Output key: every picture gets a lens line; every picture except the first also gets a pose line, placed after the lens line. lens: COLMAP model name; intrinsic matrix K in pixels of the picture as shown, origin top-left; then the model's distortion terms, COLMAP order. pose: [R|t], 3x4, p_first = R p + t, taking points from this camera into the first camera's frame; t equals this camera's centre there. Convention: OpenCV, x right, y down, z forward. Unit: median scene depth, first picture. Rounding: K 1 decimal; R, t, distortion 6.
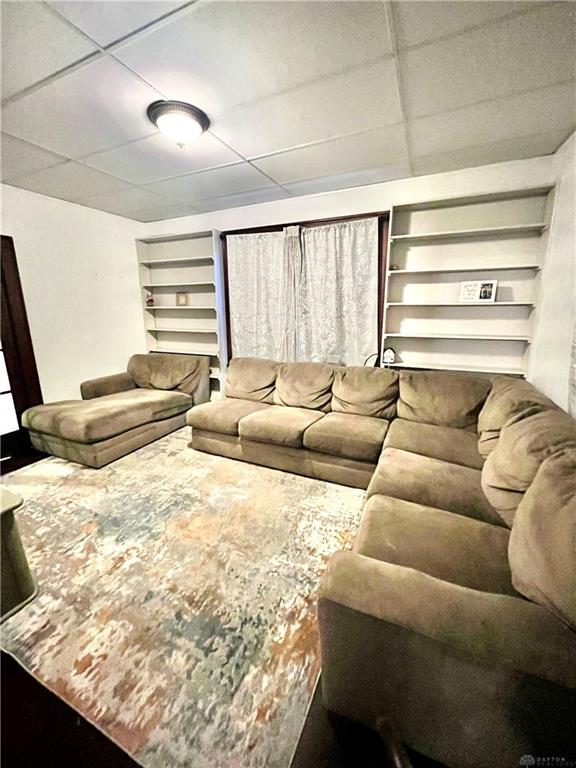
lens RADIAL K [[312.3, 0, 288.6], [0, 312.3, 379.5], [0, 0, 1]] dist [0.001036, -0.000454]
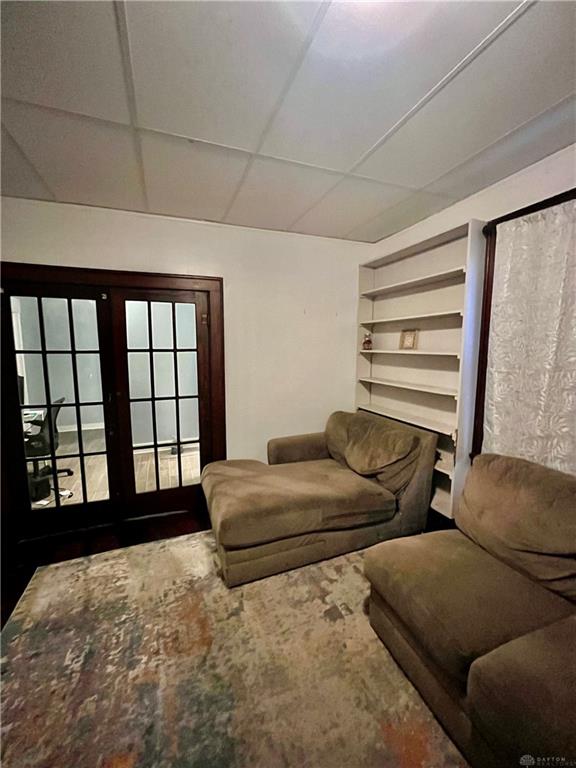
lens RADIAL K [[312.3, 0, 289.7], [0, 312.3, 382.0], [0, 0, 1]] dist [0.001036, -0.000454]
pose [[0.724960, 0.080290, -0.684096, -0.061246], [-0.156385, 0.986432, -0.049953, -0.099759], [0.670803, 0.143196, 0.727680, 0.374478]]
